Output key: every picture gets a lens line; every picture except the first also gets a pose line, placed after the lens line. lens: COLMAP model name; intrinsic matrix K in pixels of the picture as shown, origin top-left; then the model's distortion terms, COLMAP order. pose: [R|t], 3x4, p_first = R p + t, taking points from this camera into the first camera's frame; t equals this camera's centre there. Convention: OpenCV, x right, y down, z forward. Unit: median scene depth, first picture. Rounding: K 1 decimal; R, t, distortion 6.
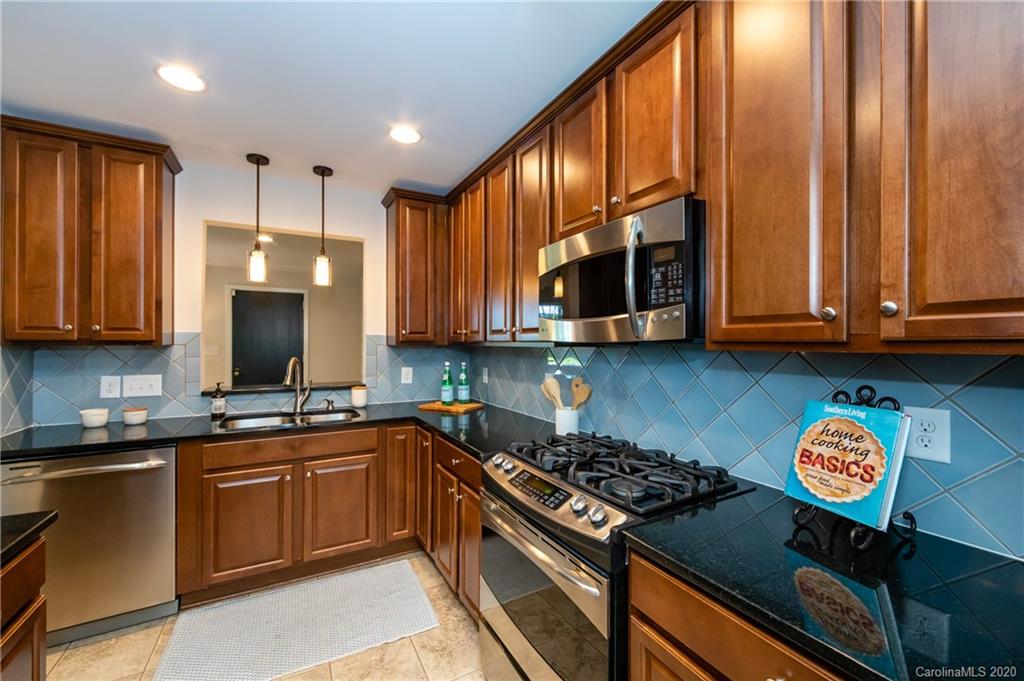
lens RADIAL K [[404.1, 0, 509.8], [0, 404.1, 342.3], [0, 0, 1]] dist [-0.003271, -0.001526]
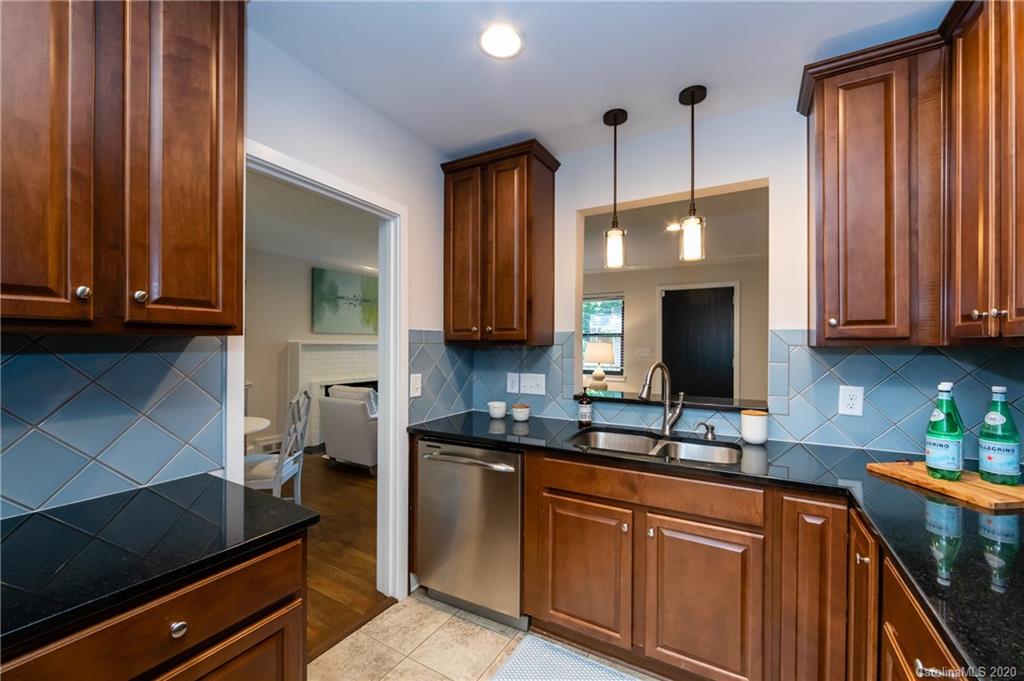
lens RADIAL K [[404.1, 0, 534.2], [0, 404.1, 346.0], [0, 0, 1]] dist [-0.003271, -0.001526]
pose [[0.533191, 0.000761, -0.845995, -0.020904], [0.001009, 0.999998, 0.001535, 0.007290], [0.845994, -0.001672, 0.533189, 0.425638]]
